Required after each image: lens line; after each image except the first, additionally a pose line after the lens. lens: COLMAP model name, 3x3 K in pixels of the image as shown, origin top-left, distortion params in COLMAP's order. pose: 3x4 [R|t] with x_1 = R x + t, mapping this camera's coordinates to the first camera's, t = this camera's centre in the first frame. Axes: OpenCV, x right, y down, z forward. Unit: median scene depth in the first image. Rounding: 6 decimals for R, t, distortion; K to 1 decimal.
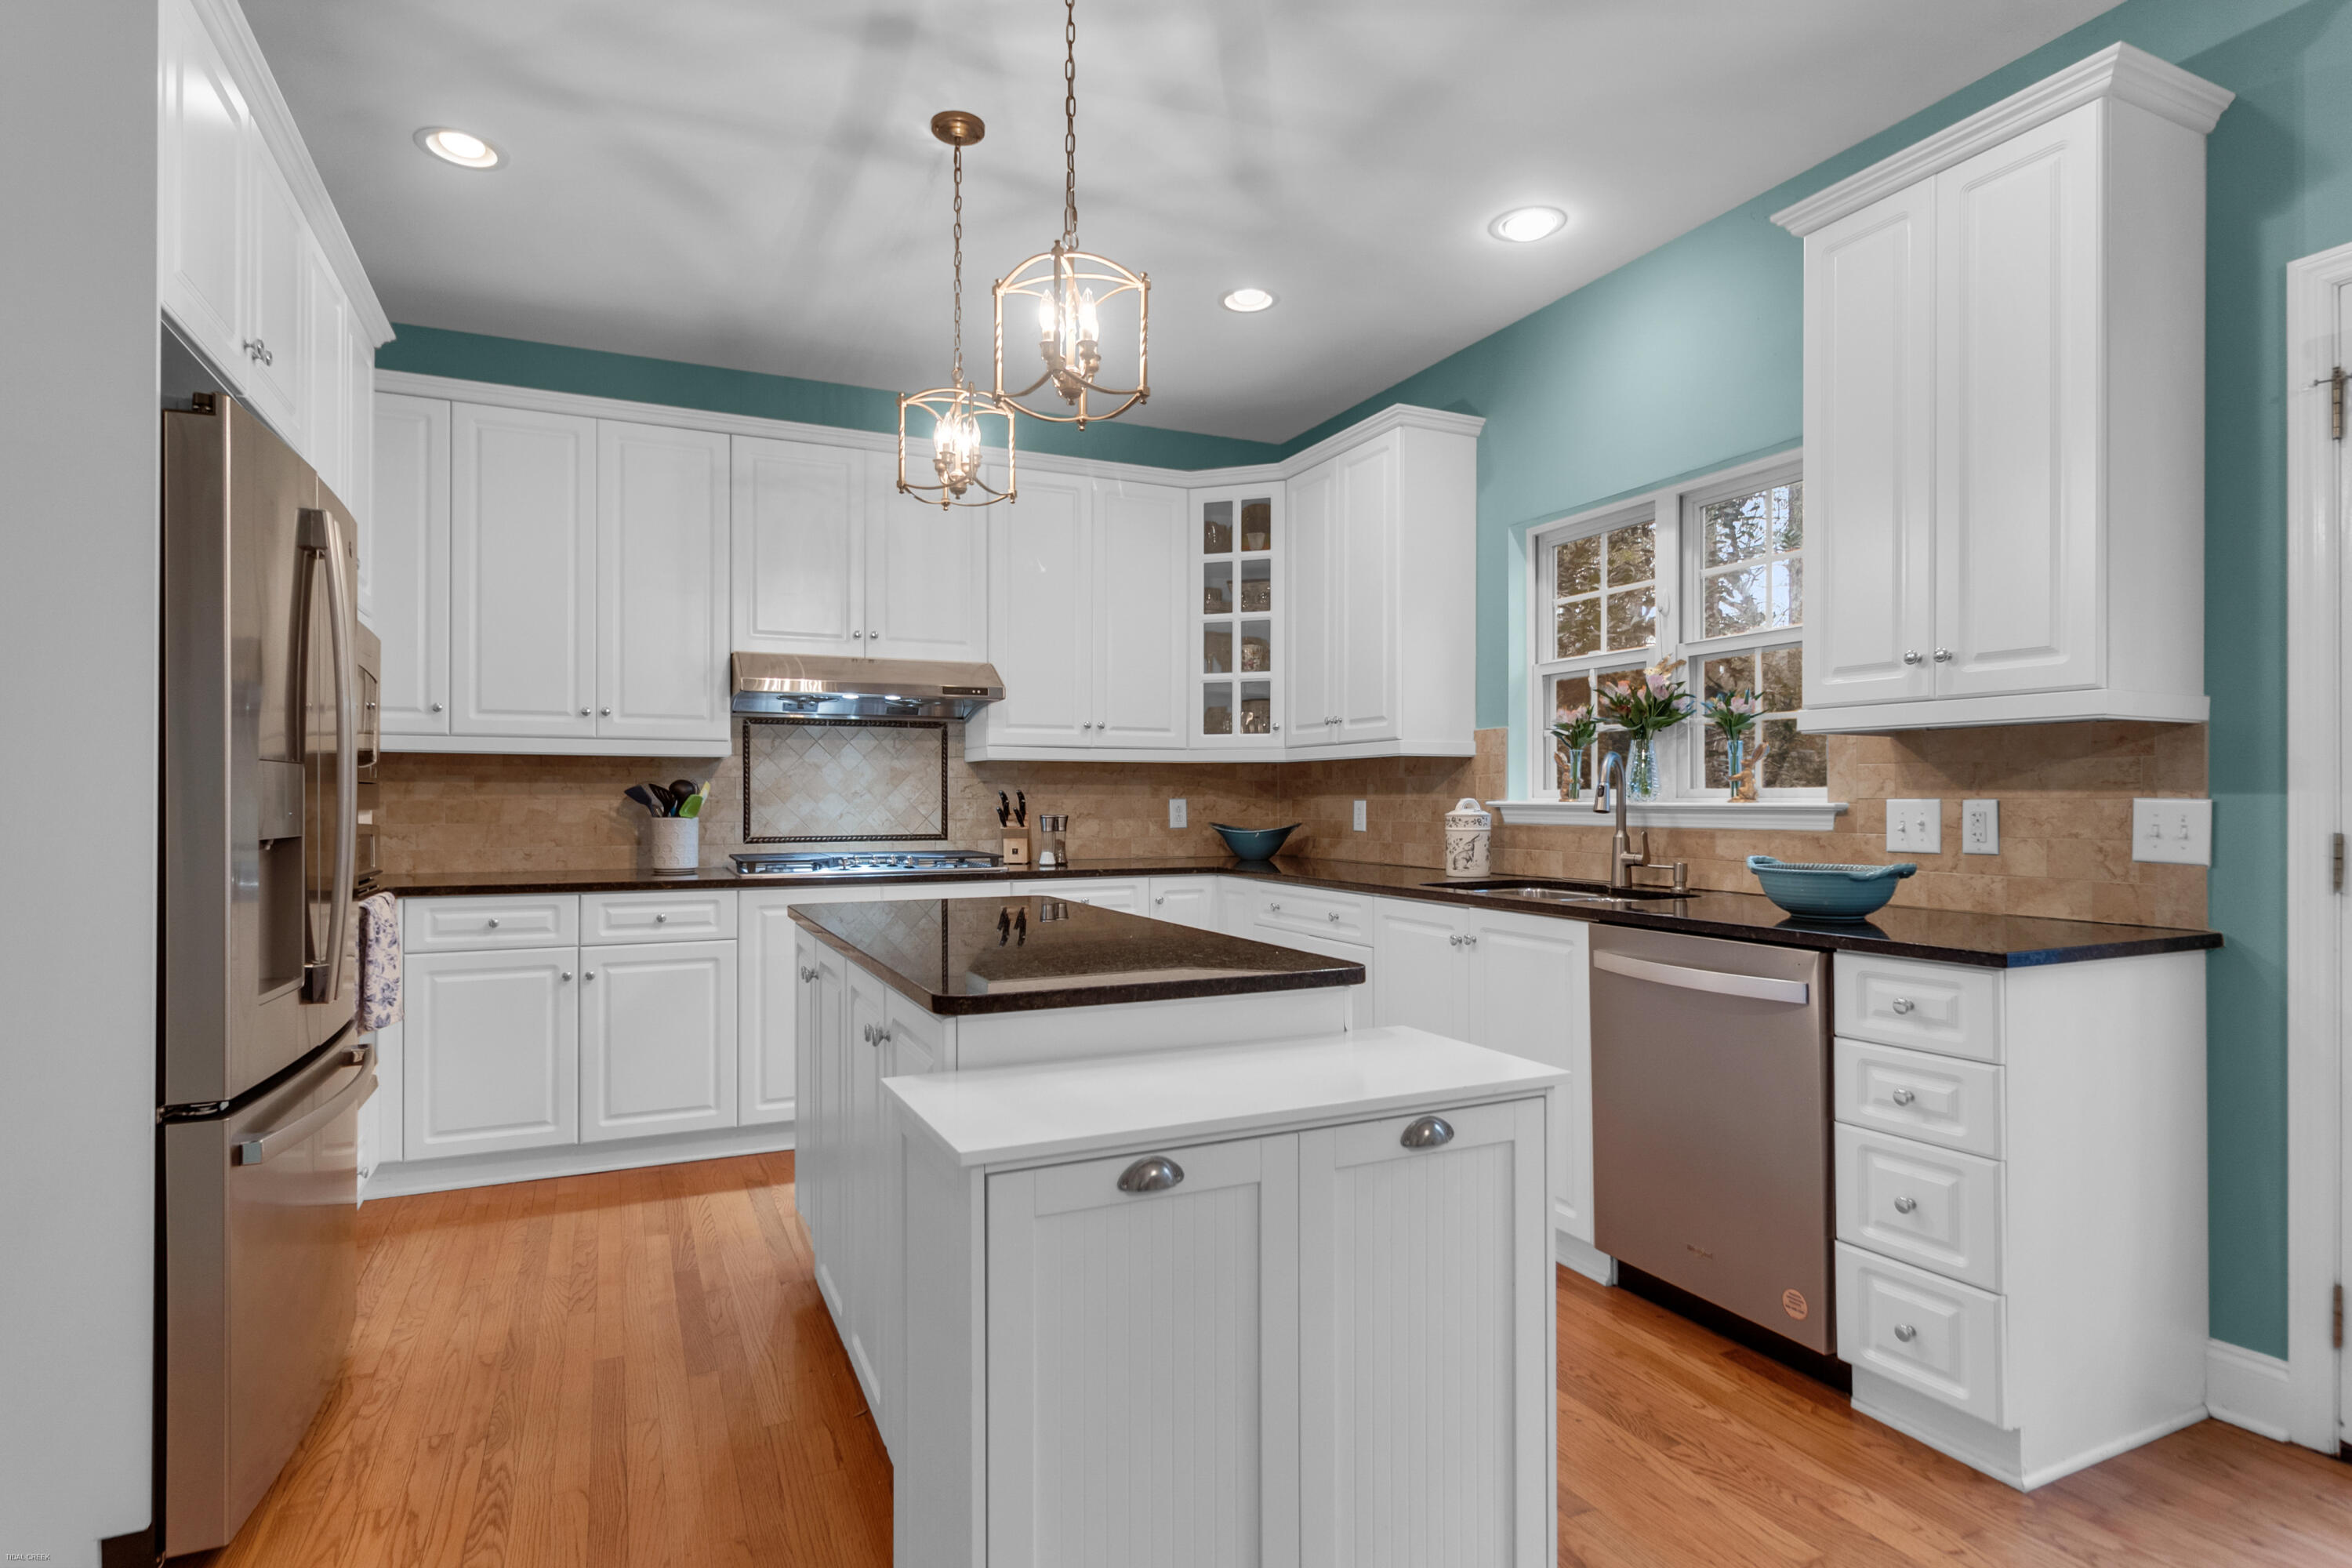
lens RADIAL K [[1170.4, 0, 1138.2], [0, 1170.4, 791.2], [0, 0, 1]] dist [-0.003070, 0.000428]
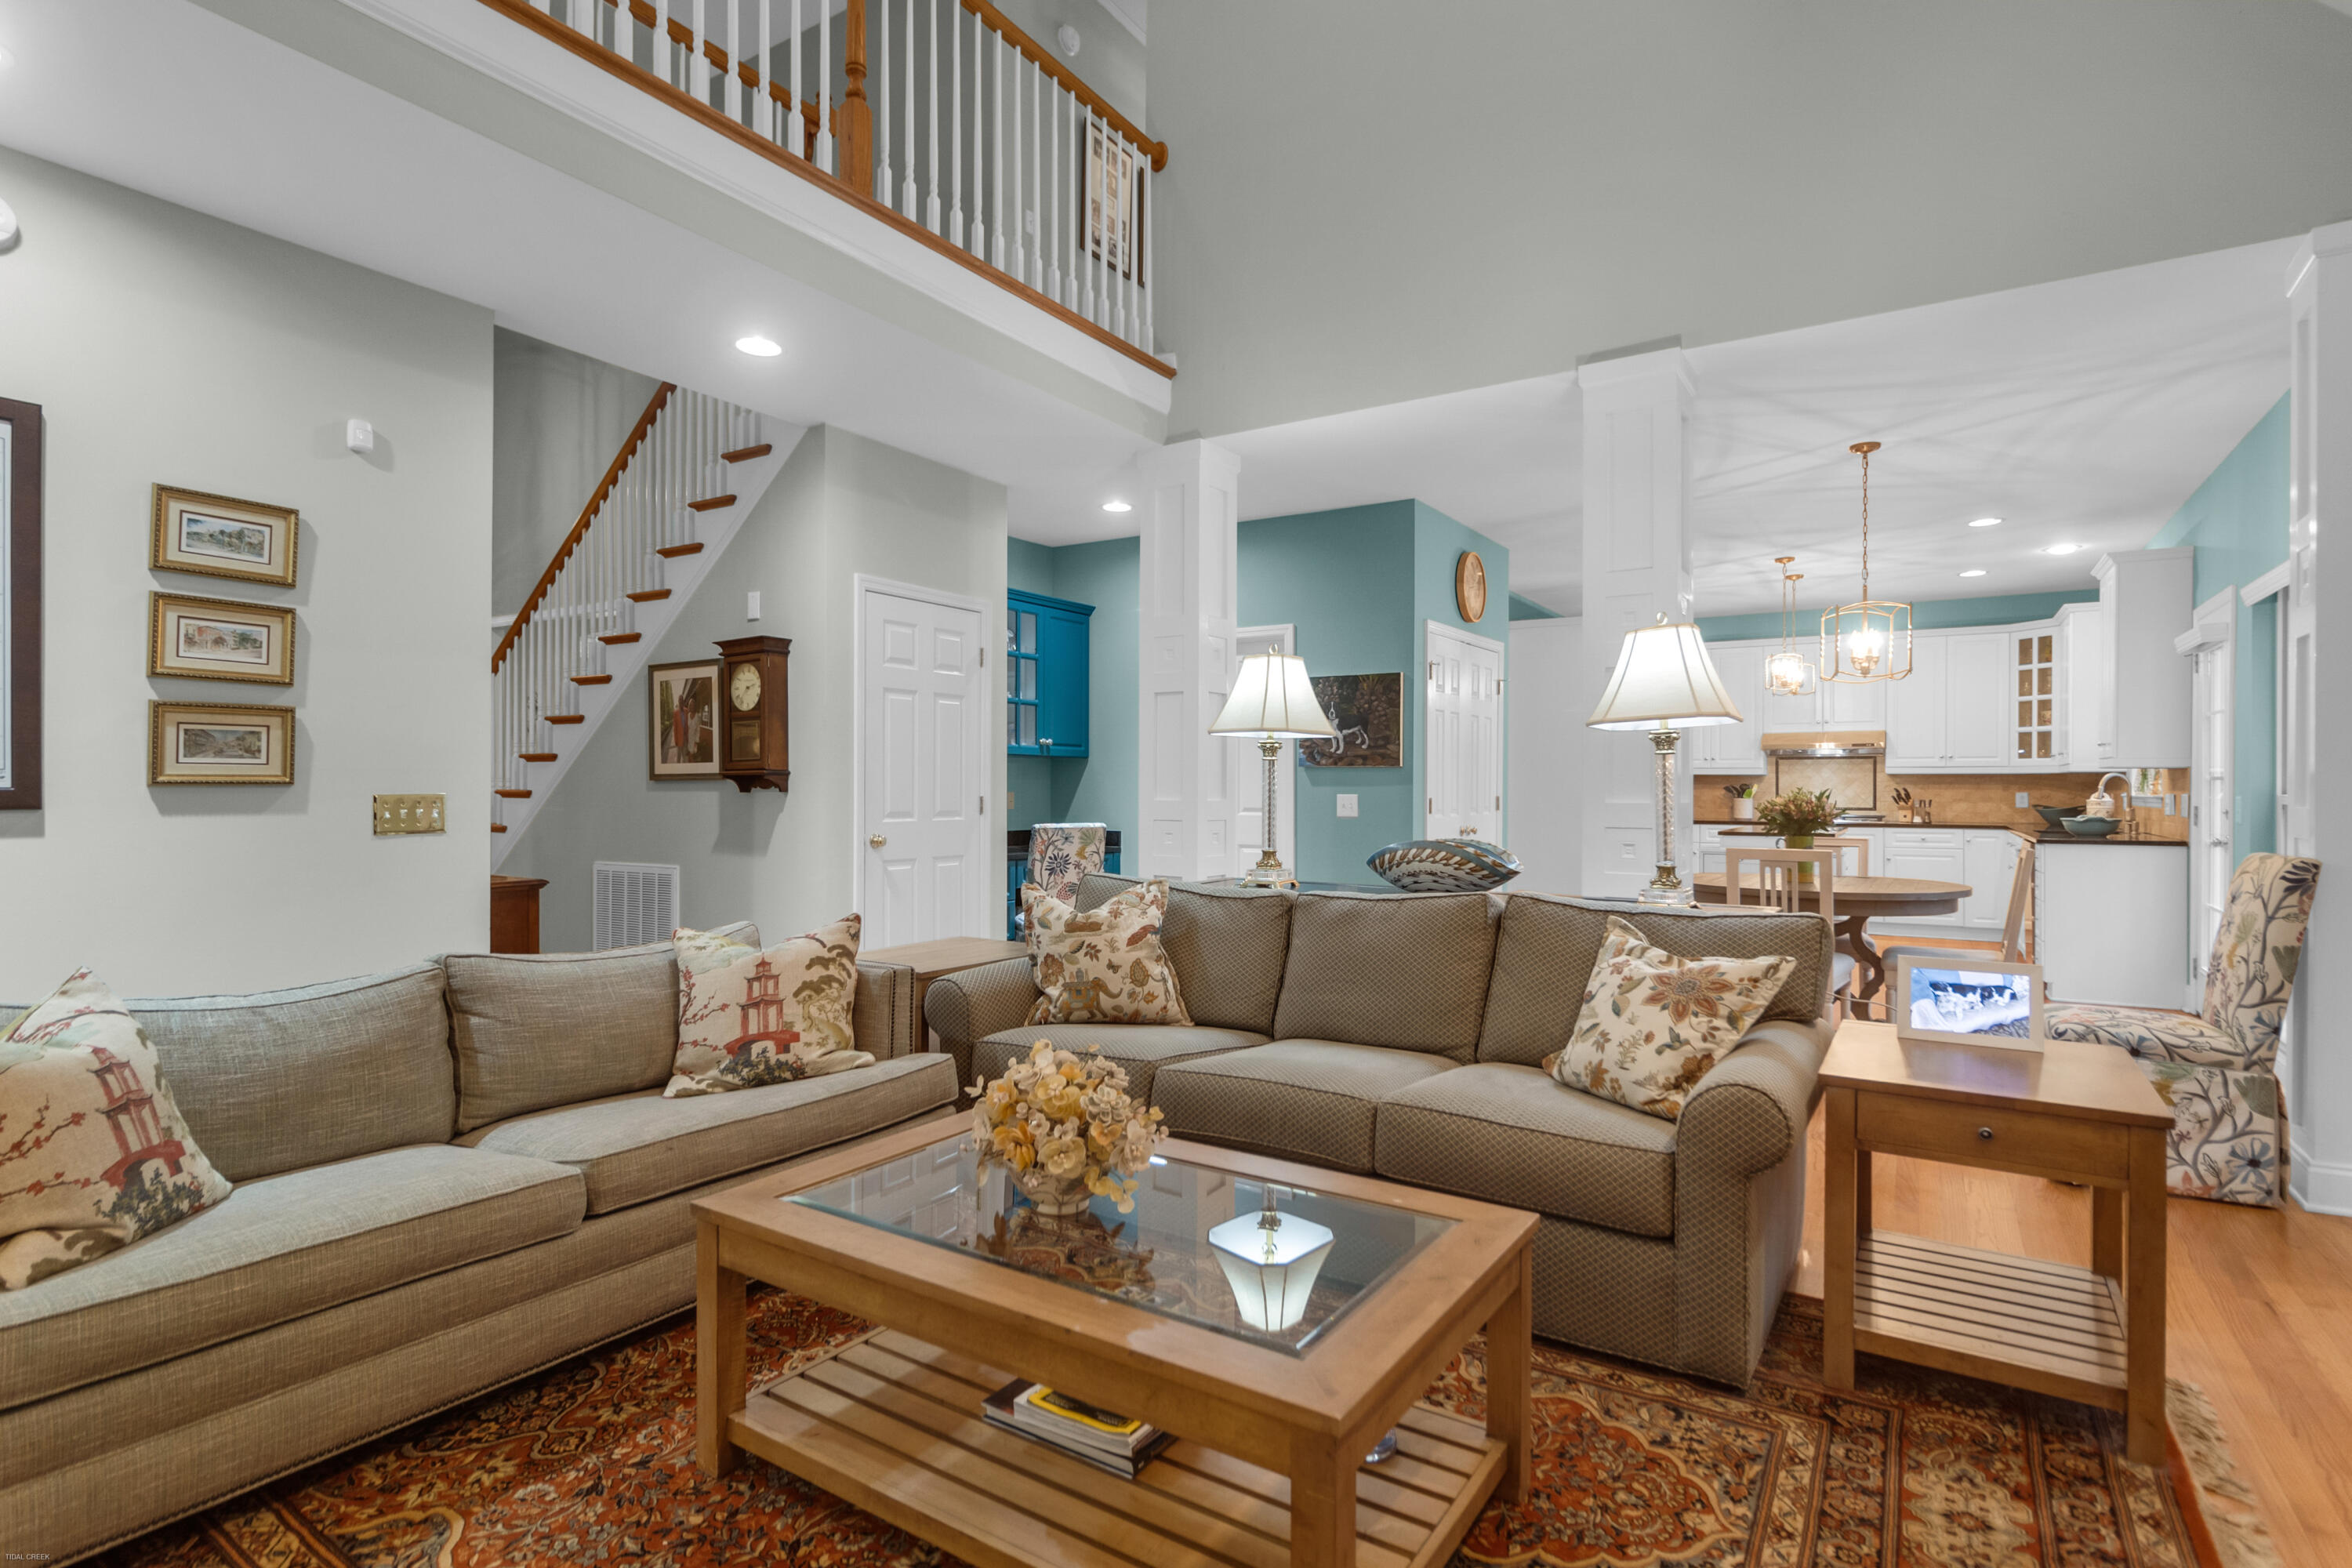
lens RADIAL K [[1170.4, 0, 1180.6], [0, 1170.4, 774.7], [0, 0, 1]] dist [-0.003070, 0.000428]
pose [[0.554735, -0.007529, -0.831993, 1.047181], [0.004277, 0.999972, -0.006197, -0.018488], [0.832016, -0.000121, 0.554752, -1.436608]]
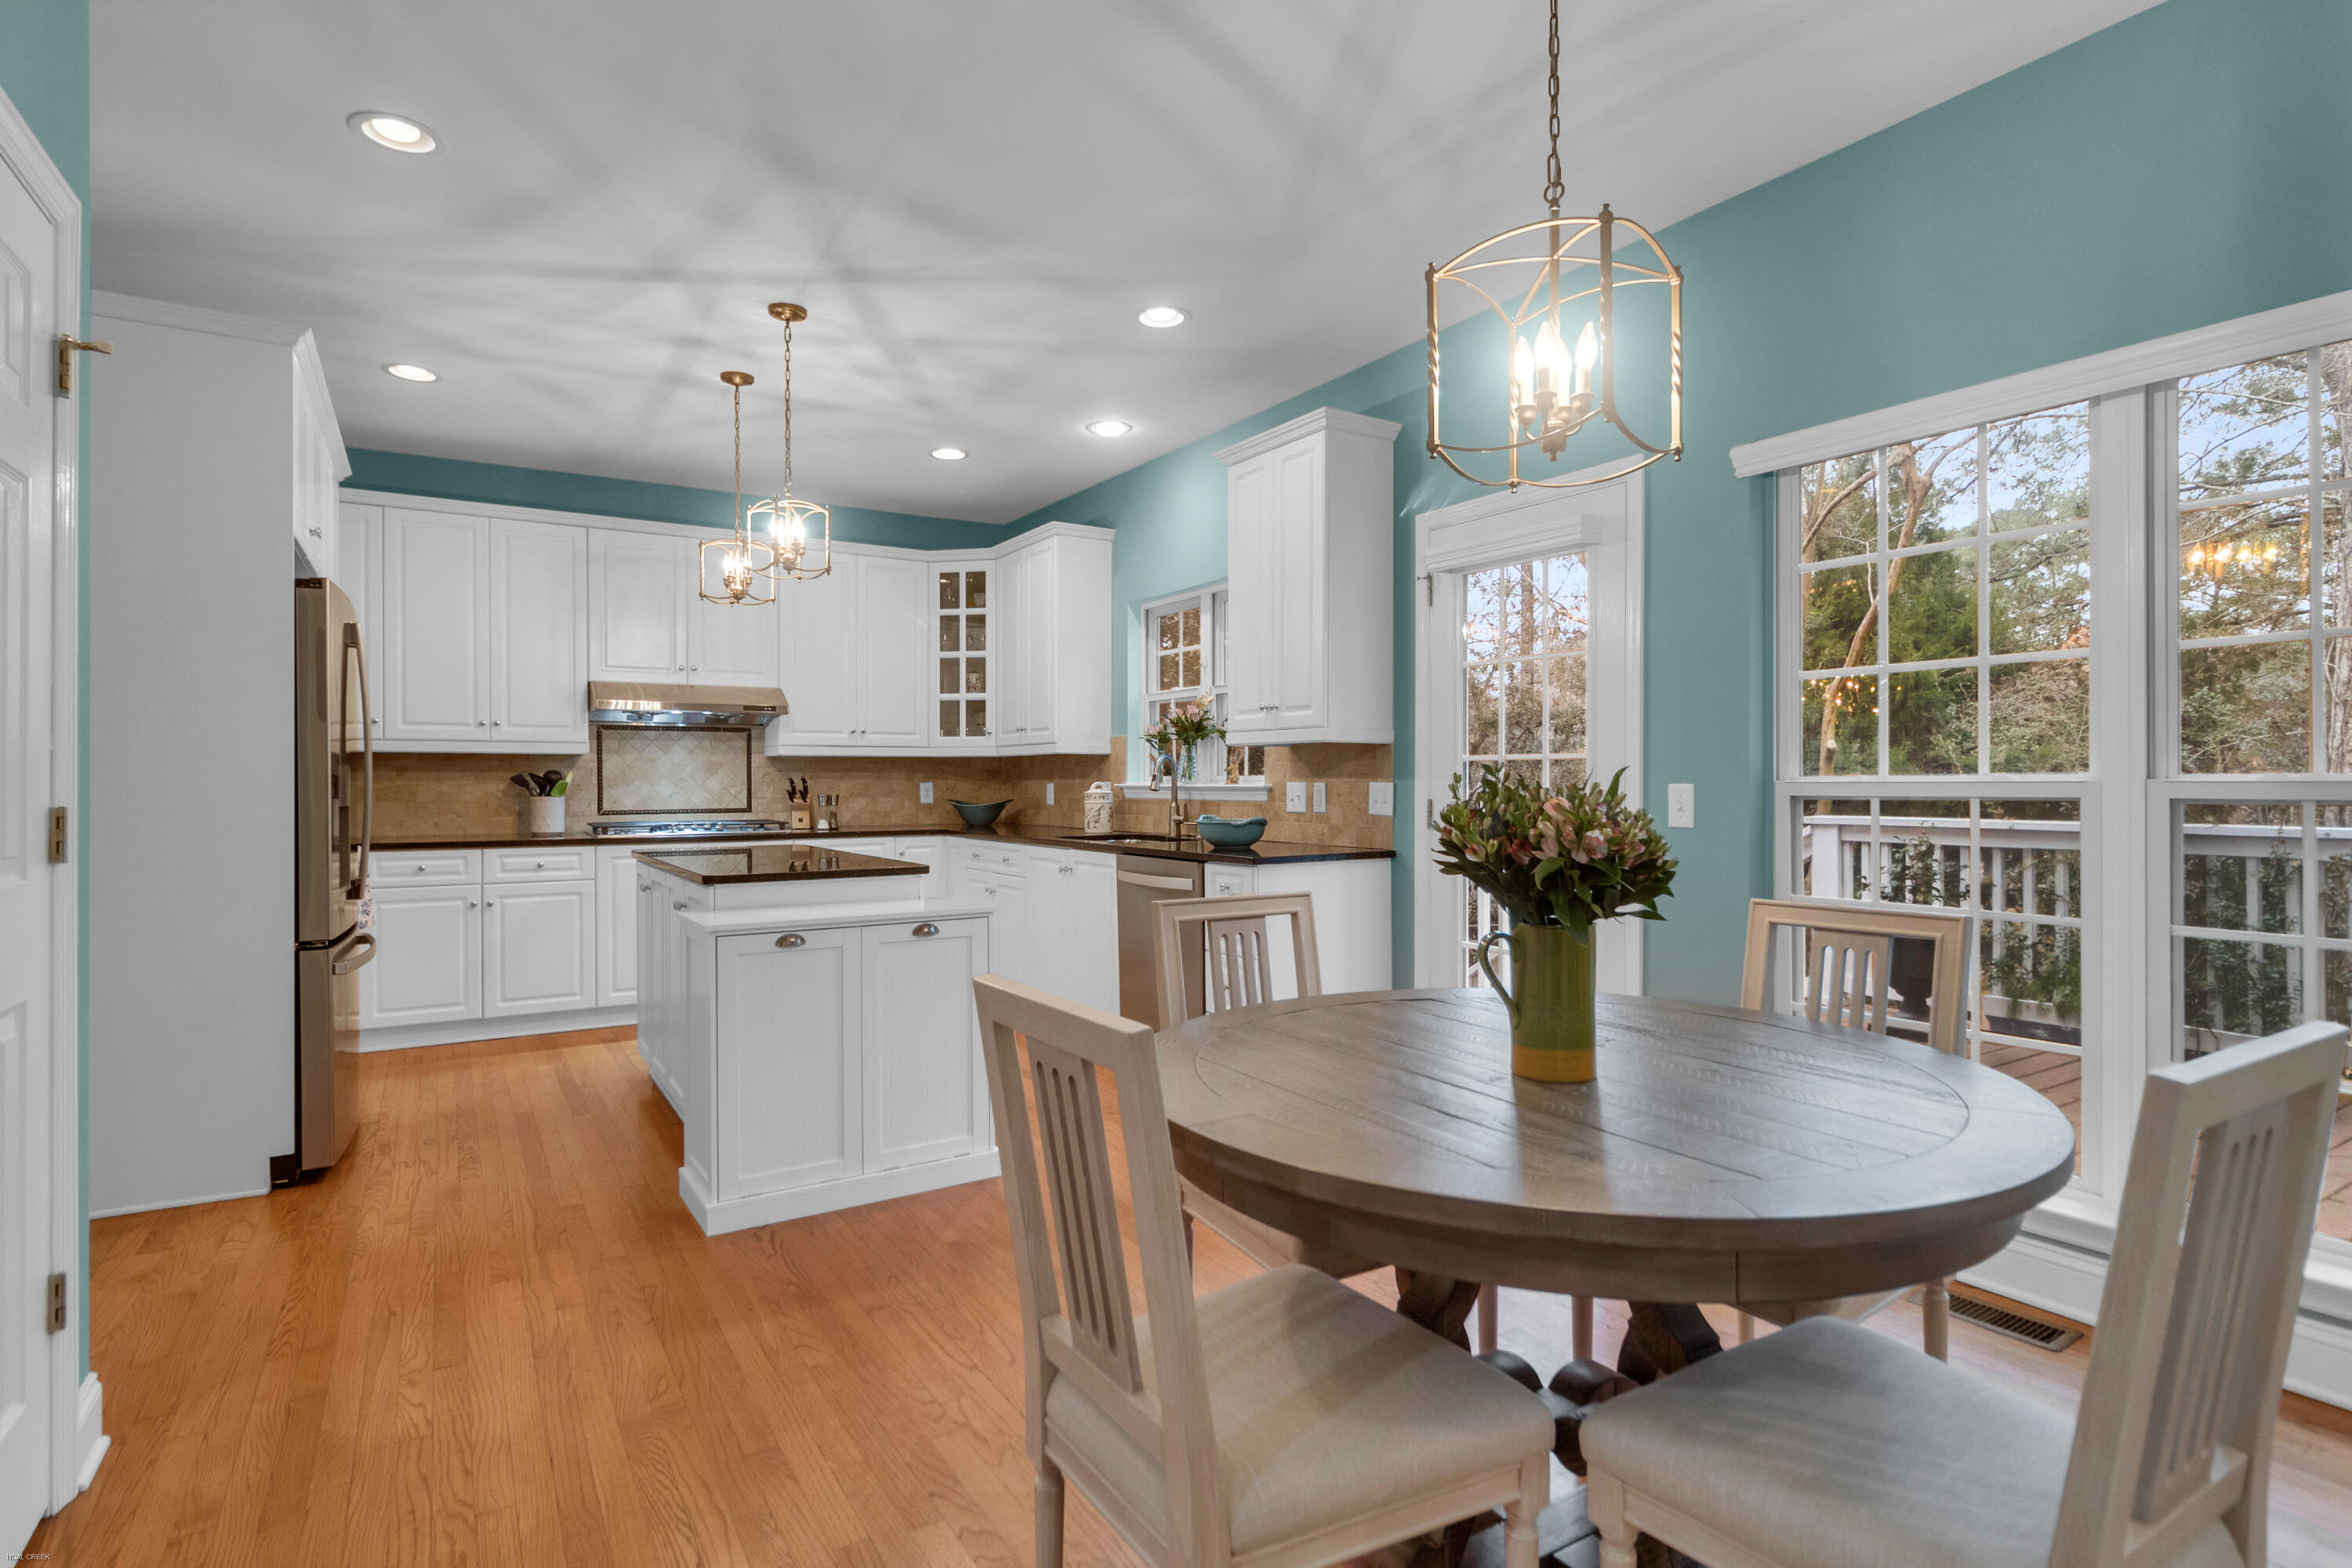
lens RADIAL K [[1170.4, 0, 1160.5], [0, 1170.4, 781.2], [0, 0, 1]] dist [-0.003070, 0.000428]
pose [[0.990848, -0.002371, 0.134959, 0.150117], [0.001381, 0.999971, 0.007432, -0.005861], [-0.134973, -0.007177, 0.990823, -0.507383]]
